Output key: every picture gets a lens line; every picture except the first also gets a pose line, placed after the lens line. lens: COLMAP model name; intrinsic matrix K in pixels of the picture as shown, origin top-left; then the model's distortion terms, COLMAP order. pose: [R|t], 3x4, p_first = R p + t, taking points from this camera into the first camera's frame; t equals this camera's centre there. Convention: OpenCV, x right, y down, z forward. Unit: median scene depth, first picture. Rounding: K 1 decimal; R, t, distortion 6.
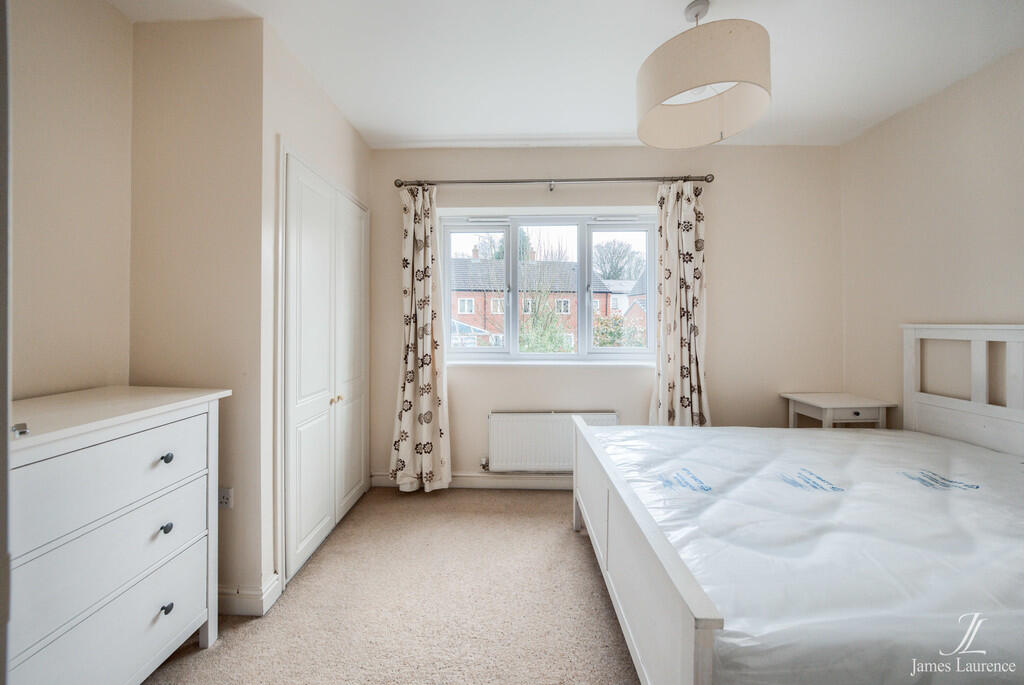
lens RADIAL K [[357.9, 0, 510.3], [0, 357.9, 323.0], [0, 0, 1]] dist [-0.001145, -0.000062]
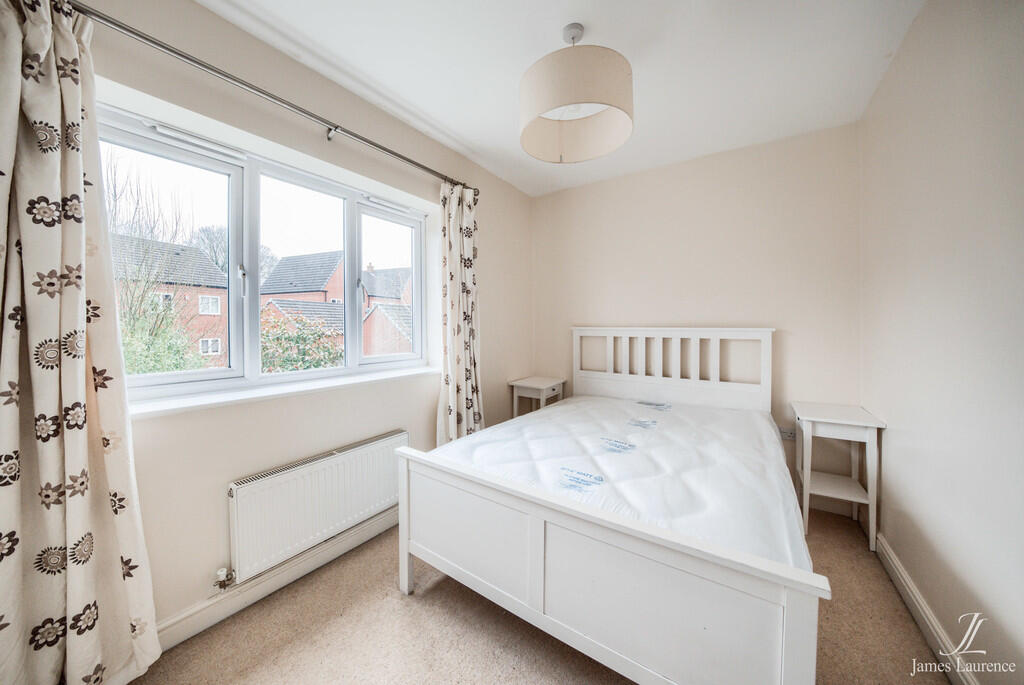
lens RADIAL K [[347.4, 0, 509.3], [0, 347.4, 329.3], [0, 0, 1]] dist [-0.005140, -0.000170]
pose [[0.575966, -0.009520, 0.817418, -0.256905], [-0.002209, 0.999910, 0.013203, -0.006406], [-0.817471, -0.009410, 0.575893, 0.328875]]
